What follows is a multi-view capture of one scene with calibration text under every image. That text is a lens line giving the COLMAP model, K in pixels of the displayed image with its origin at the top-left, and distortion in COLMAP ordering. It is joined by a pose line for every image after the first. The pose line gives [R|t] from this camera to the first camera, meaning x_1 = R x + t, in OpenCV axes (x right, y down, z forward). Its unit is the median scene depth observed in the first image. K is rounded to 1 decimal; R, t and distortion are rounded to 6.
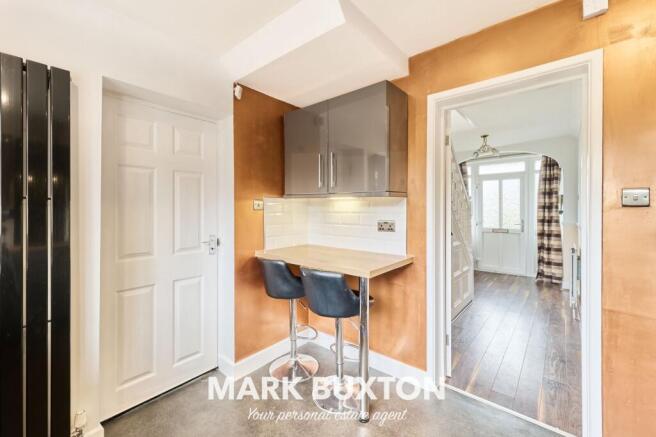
lens RADIAL K [[271.7, 0, 330.0], [0, 271.7, 212.2], [0, 0, 1]] dist [0.007432, 0.000083]
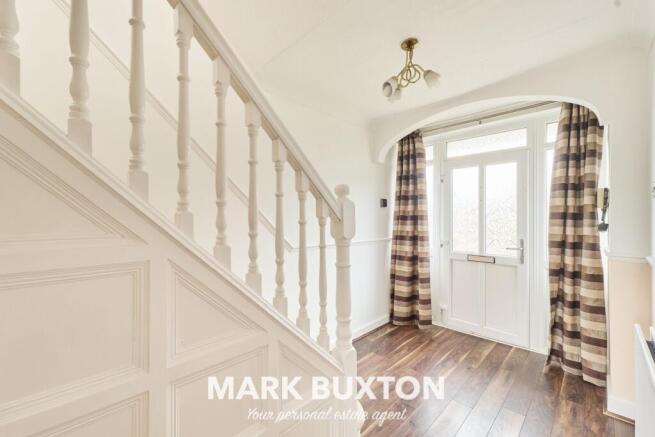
lens RADIAL K [[271.3, 0, 326.8], [0, 271.3, 219.3], [0, 0, 1]] dist [0.007432, 0.000083]
pose [[0.997475, 0.004342, -0.070892, 0.400860], [-0.004503, 0.999988, -0.002100, -0.009369], [0.070882, 0.002414, 0.997482, 0.491191]]
